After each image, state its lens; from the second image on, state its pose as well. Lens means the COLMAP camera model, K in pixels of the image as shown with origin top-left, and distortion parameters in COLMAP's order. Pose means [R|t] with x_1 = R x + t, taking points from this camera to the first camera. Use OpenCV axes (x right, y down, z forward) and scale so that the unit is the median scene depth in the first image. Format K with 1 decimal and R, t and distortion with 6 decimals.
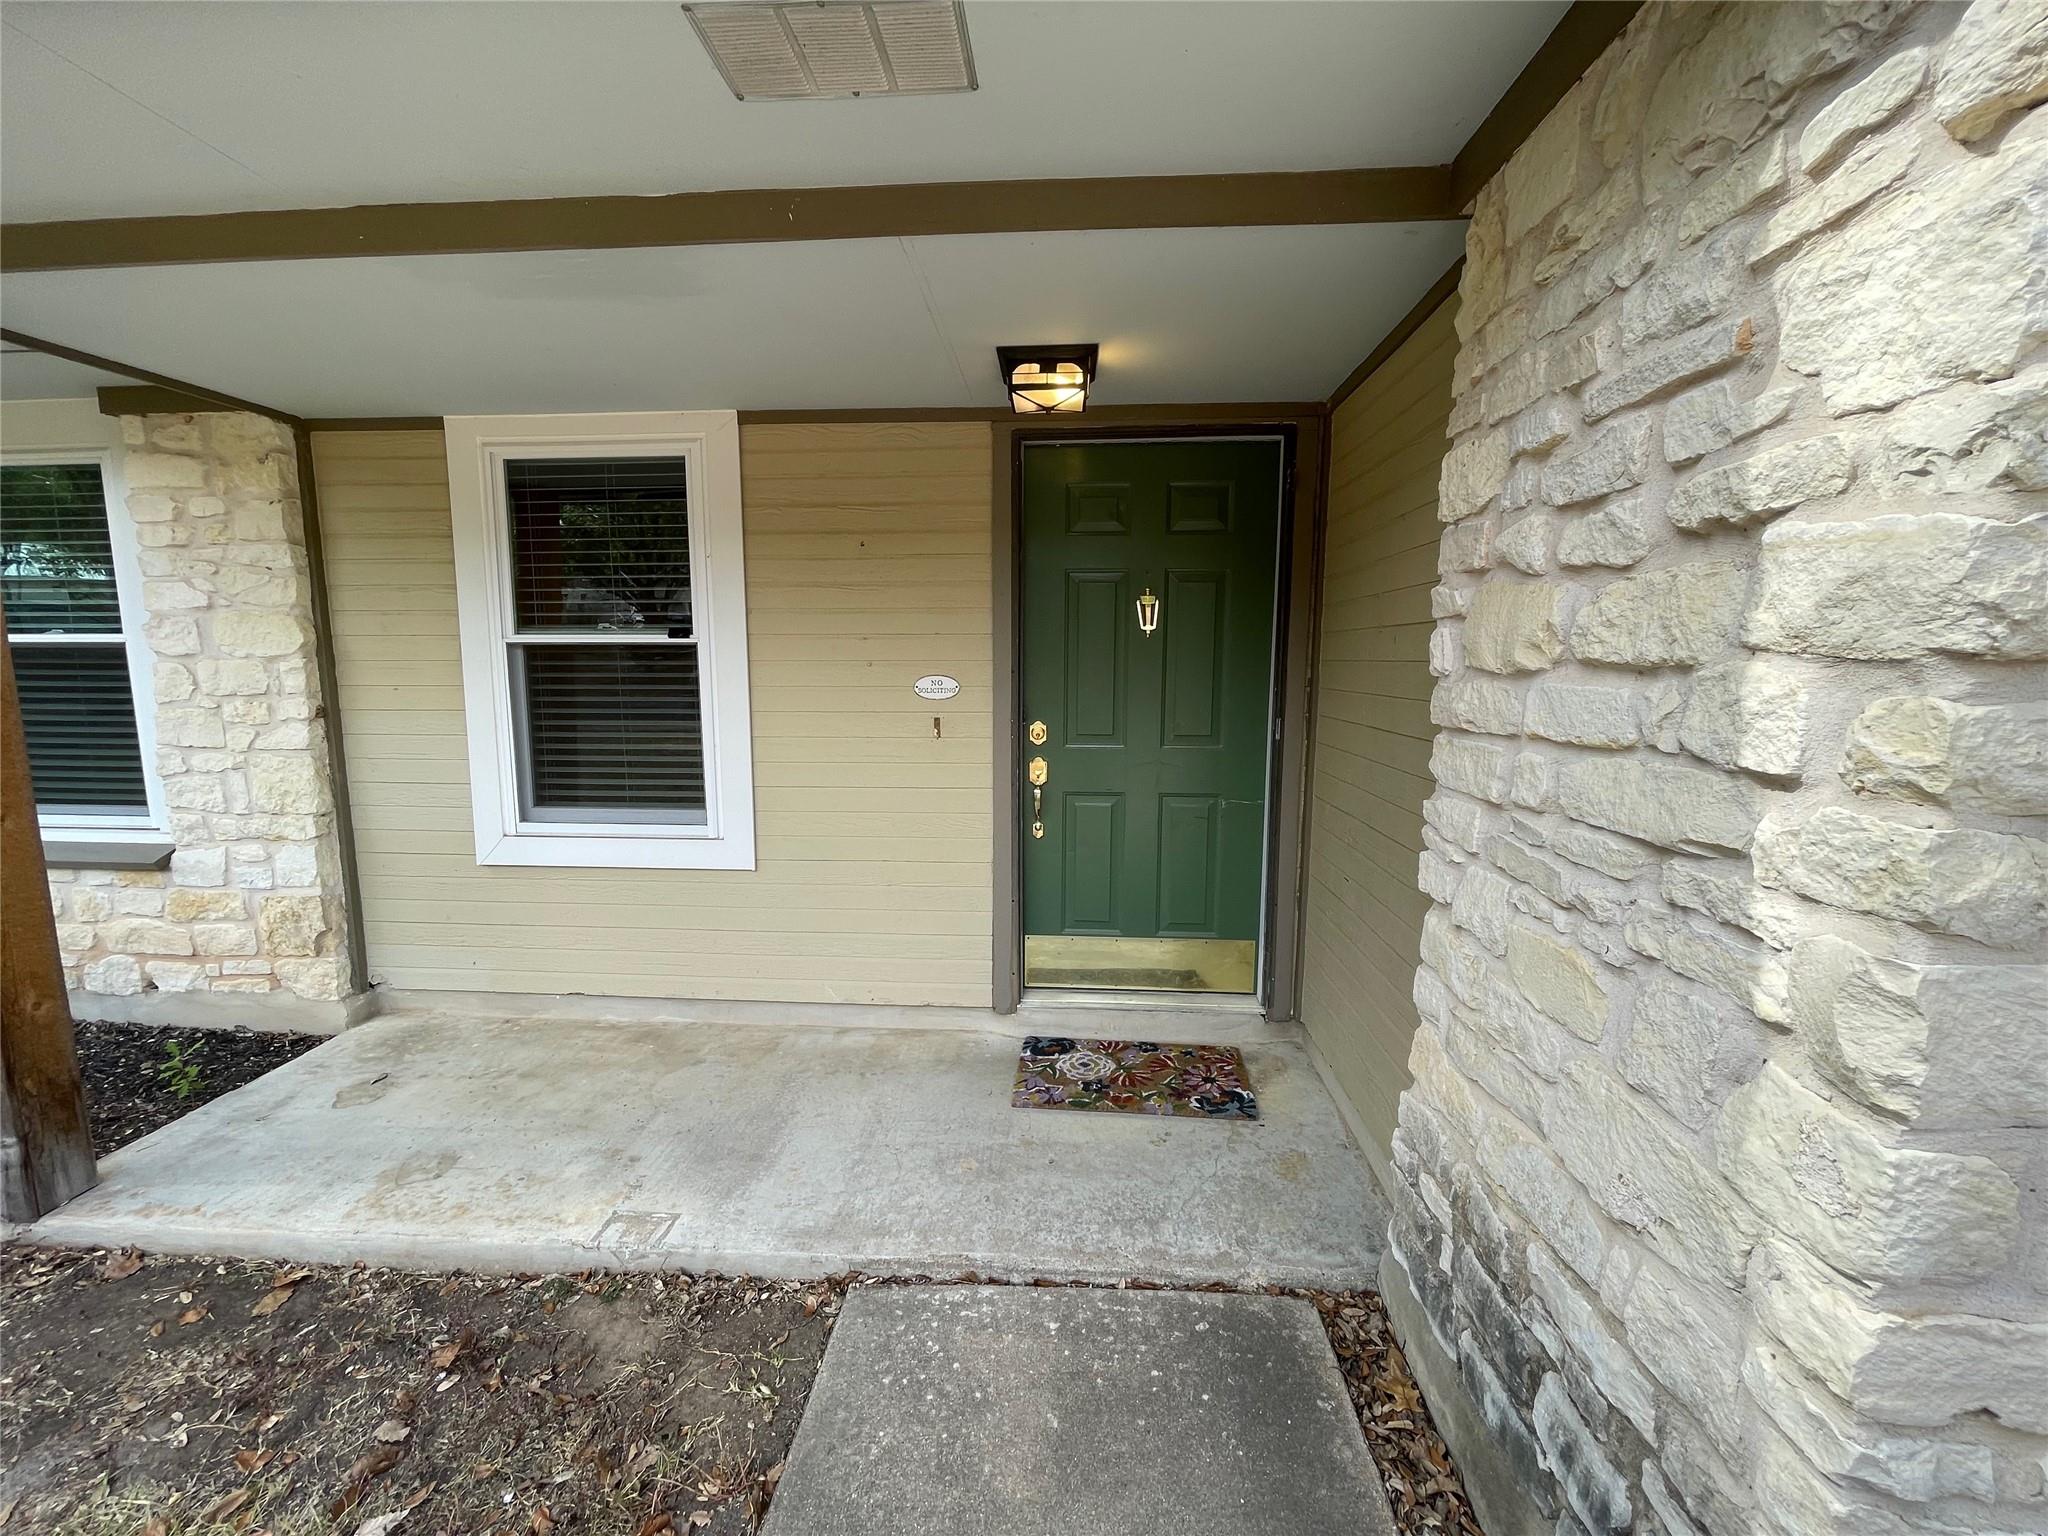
lens RADIAL K [[831.7, 0, 1017.4], [0, 831.7, 763.3], [0, 0, 1]] dist [0.002476, -0.002051]
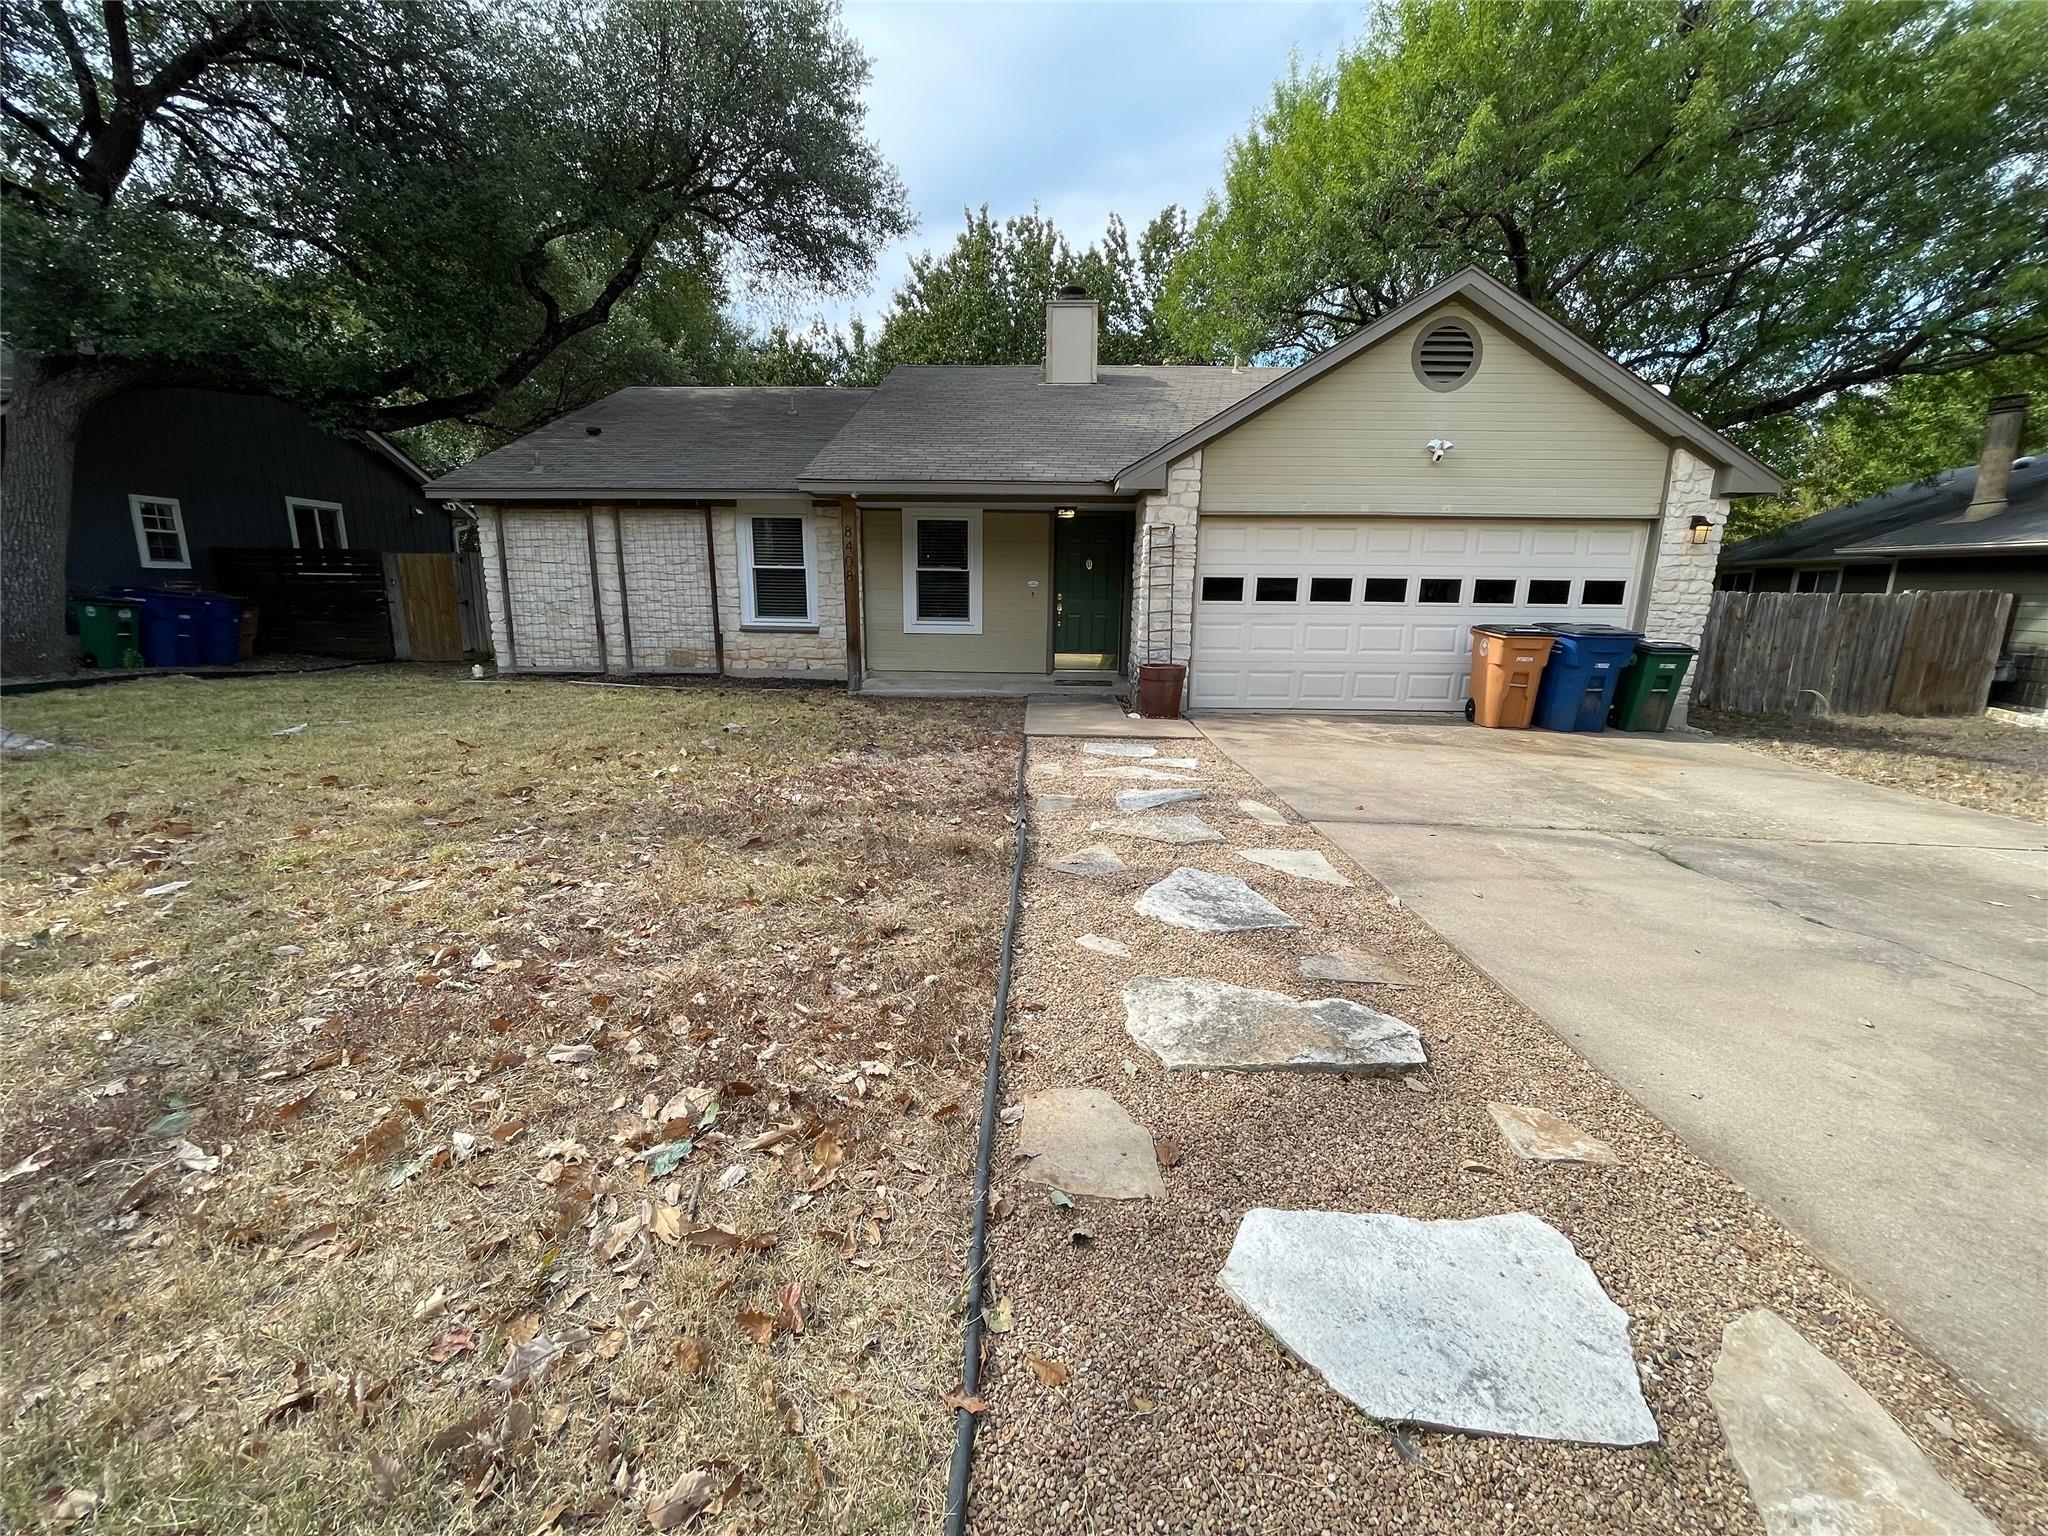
lens RADIAL K [[831.7, 0, 1019.4], [0, 831.7, 769.7], [0, 0, 1]] dist [0.002476, -0.002051]
pose [[0.999576, 0.005305, 0.028625, -0.252864], [-0.007783, 0.996163, 0.087173, 0.400018], [-0.028052, -0.087359, 0.995782, -2.694152]]
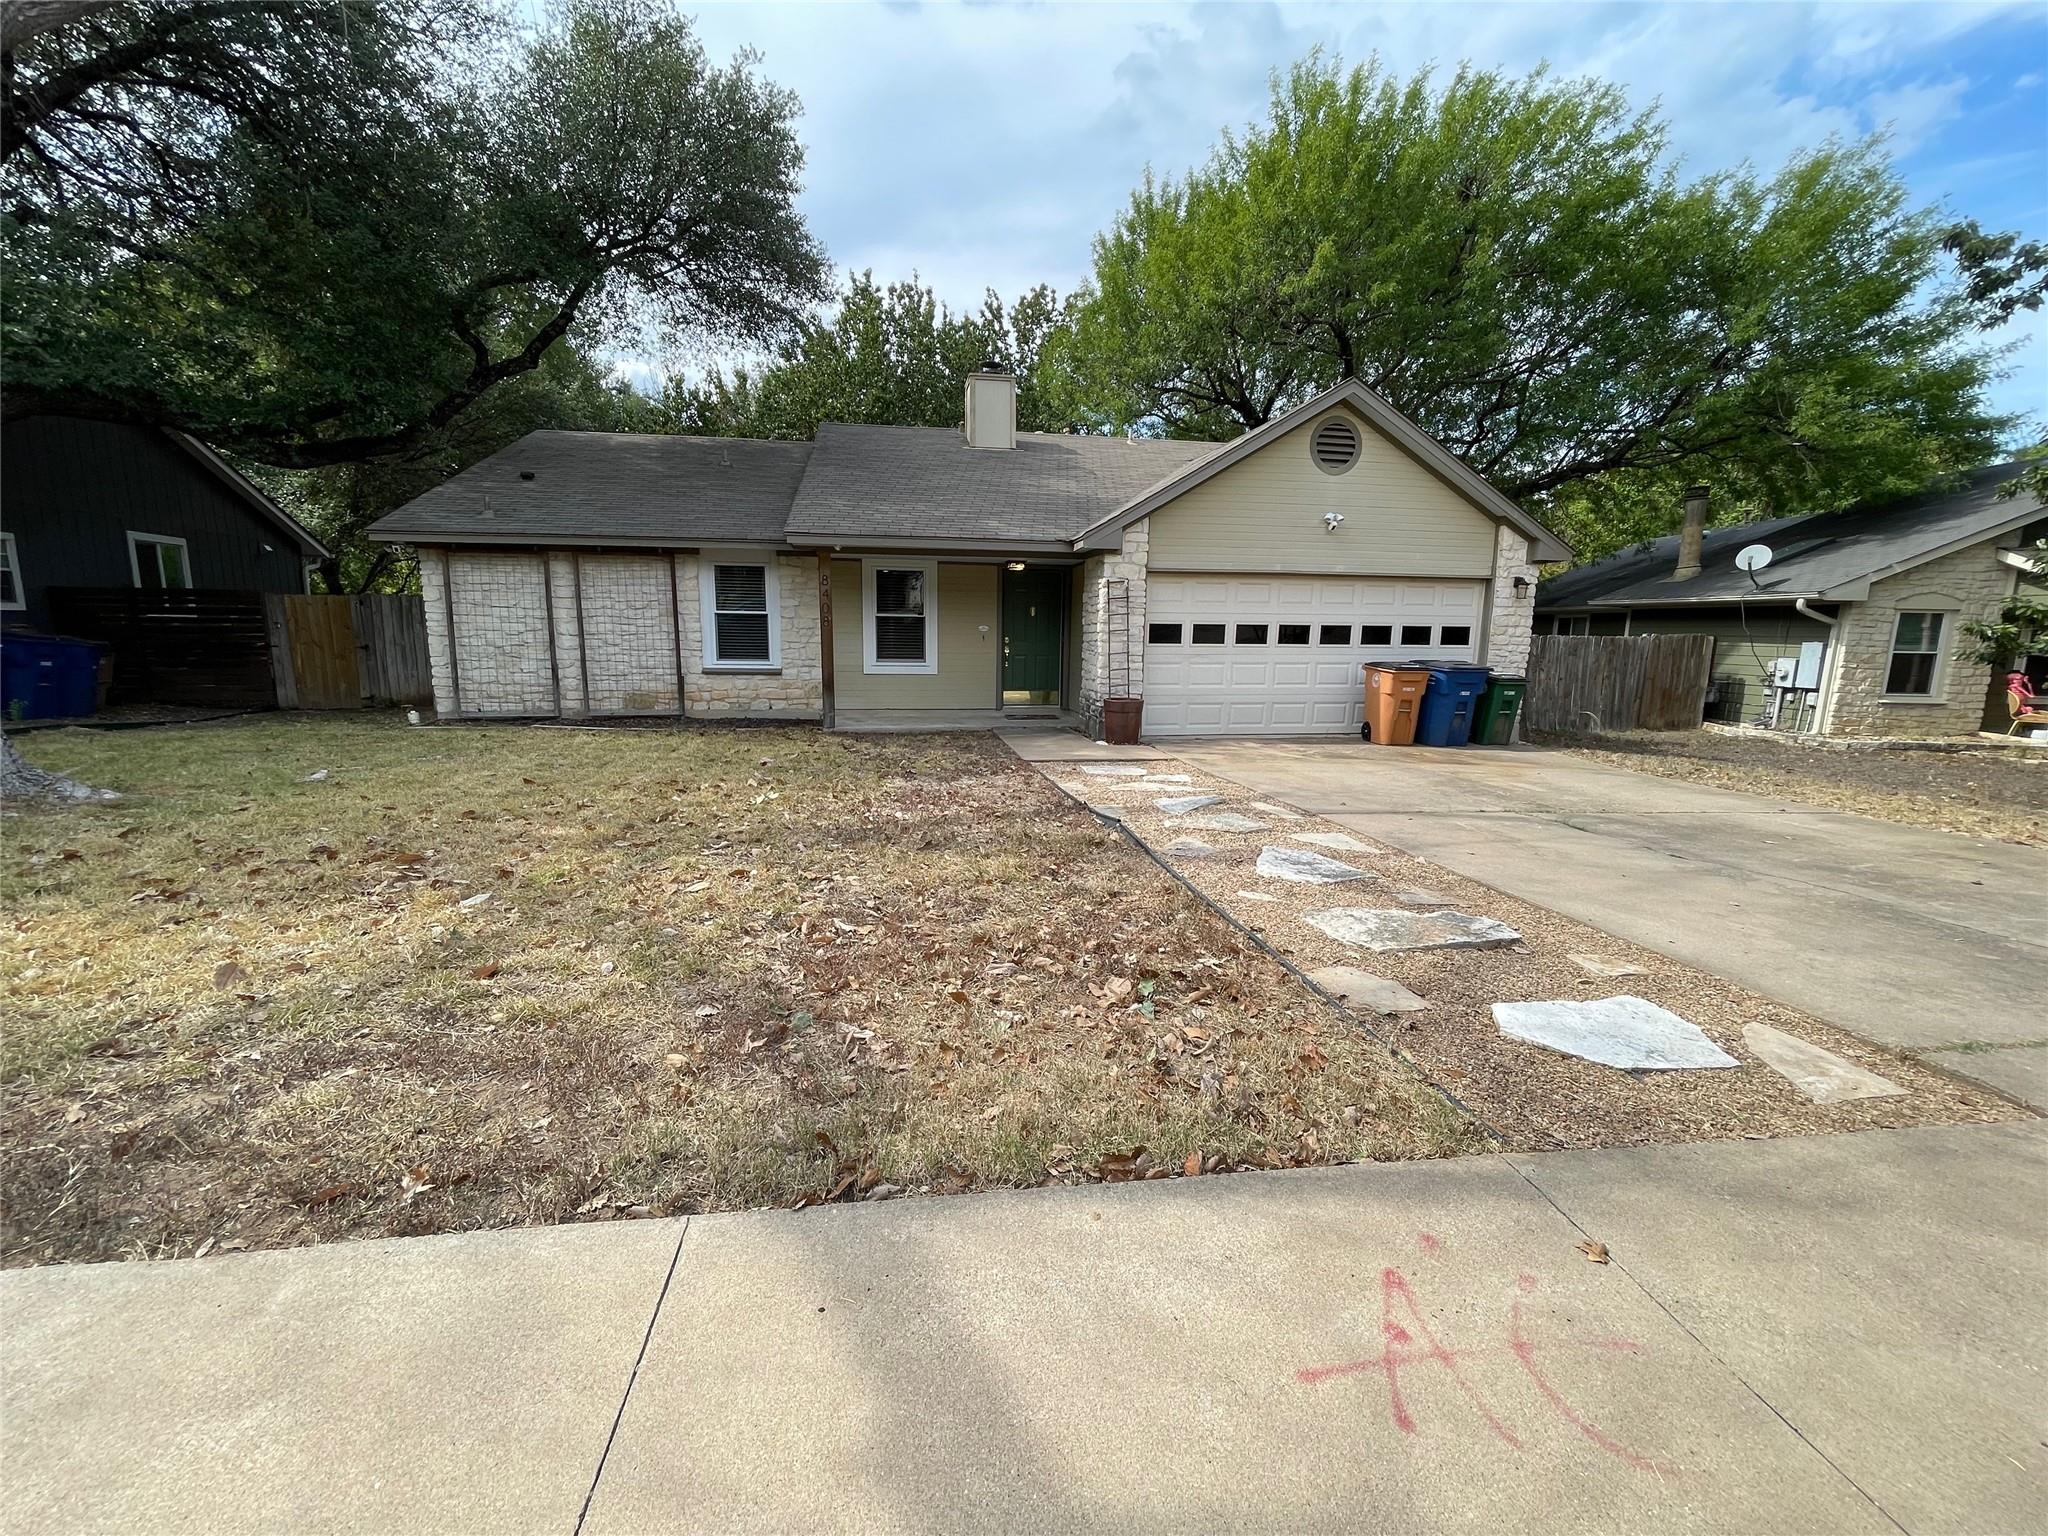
lens RADIAL K [[831.7, 0, 1023.3], [0, 831.7, 769.2], [0, 0, 1]] dist [0.002476, -0.002051]
pose [[0.974727, -0.025195, 0.221973, -0.807640], [0.016797, 0.999073, 0.039643, 0.428888], [-0.222766, -0.034912, 0.974246, -2.964220]]
